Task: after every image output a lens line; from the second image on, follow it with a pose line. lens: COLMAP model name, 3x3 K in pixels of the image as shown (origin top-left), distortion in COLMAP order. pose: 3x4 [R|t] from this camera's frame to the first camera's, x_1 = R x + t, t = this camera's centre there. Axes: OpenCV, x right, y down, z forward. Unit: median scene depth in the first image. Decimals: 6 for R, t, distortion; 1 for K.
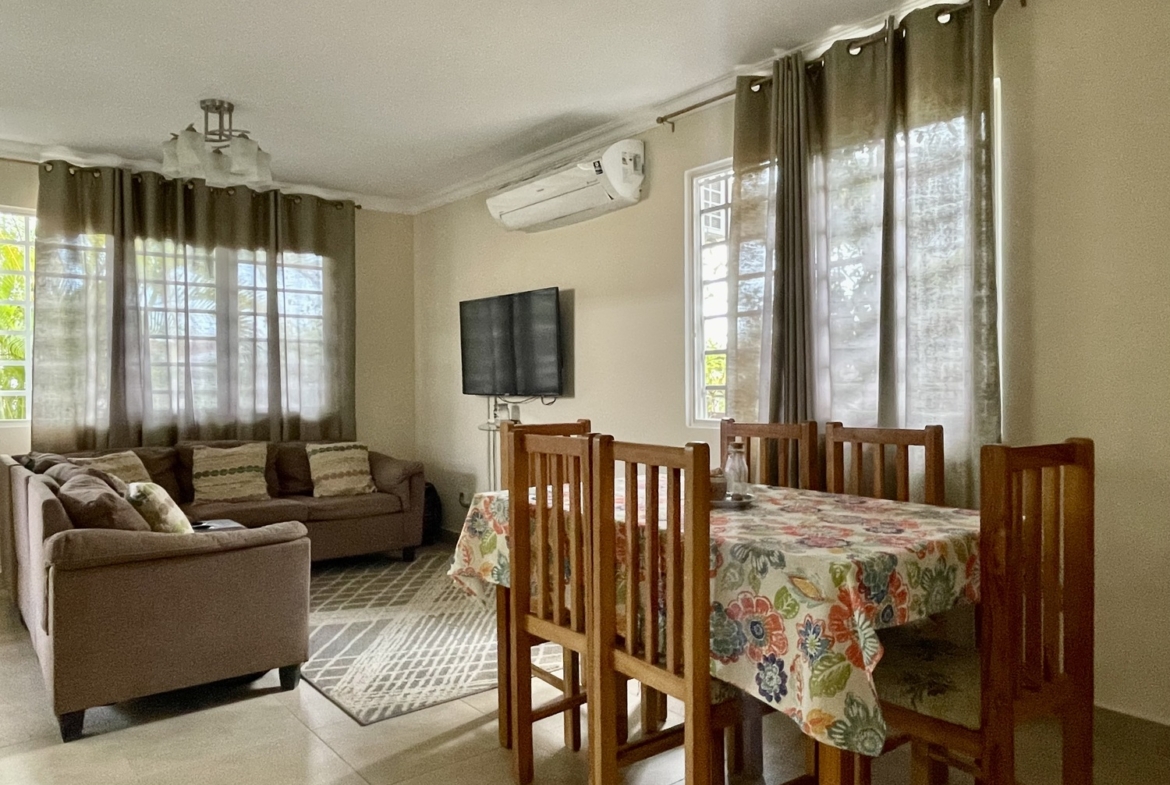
lens RADIAL K [[803.9, 0, 585.0], [0, 803.9, 392.5], [0, 0, 1]] dist [-0.003513, -0.001282]
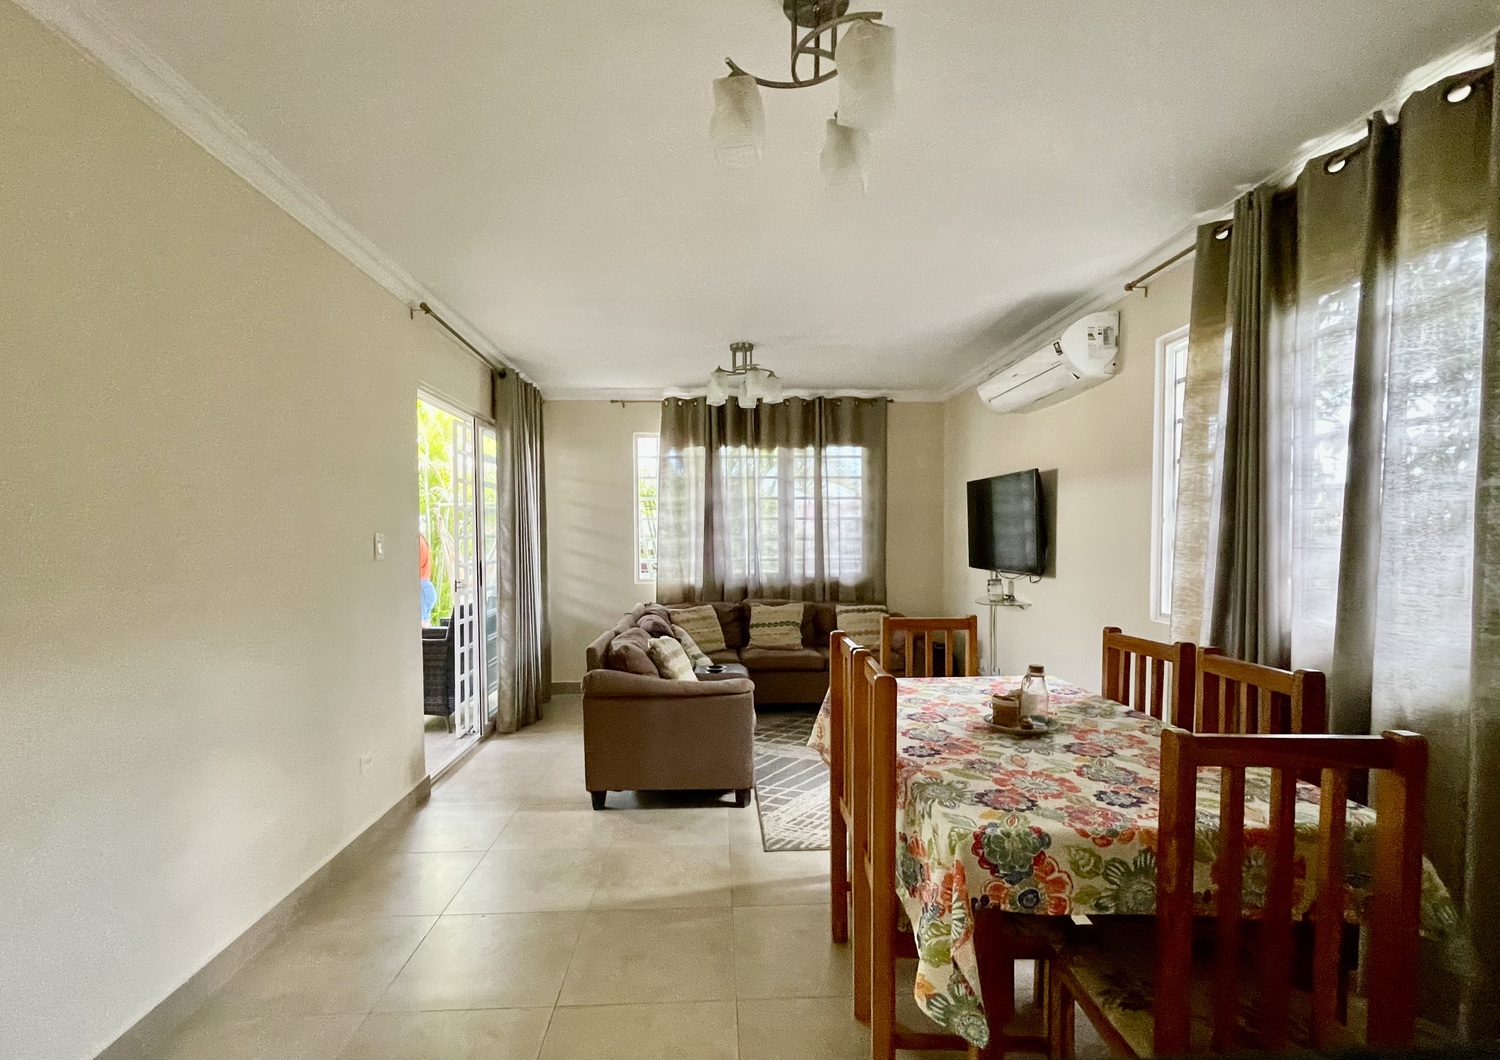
lens RADIAL K [[705.1, 0, 746.9], [0, 705.1, 568.6], [0, 0, 1]] dist [-0.002764, -0.000197]
pose [[0.807055, 0.029606, -0.589734, 0.216029], [-0.004904, 0.999044, 0.043442, -0.046439], [0.590457, -0.032168, 0.806428, 0.073623]]
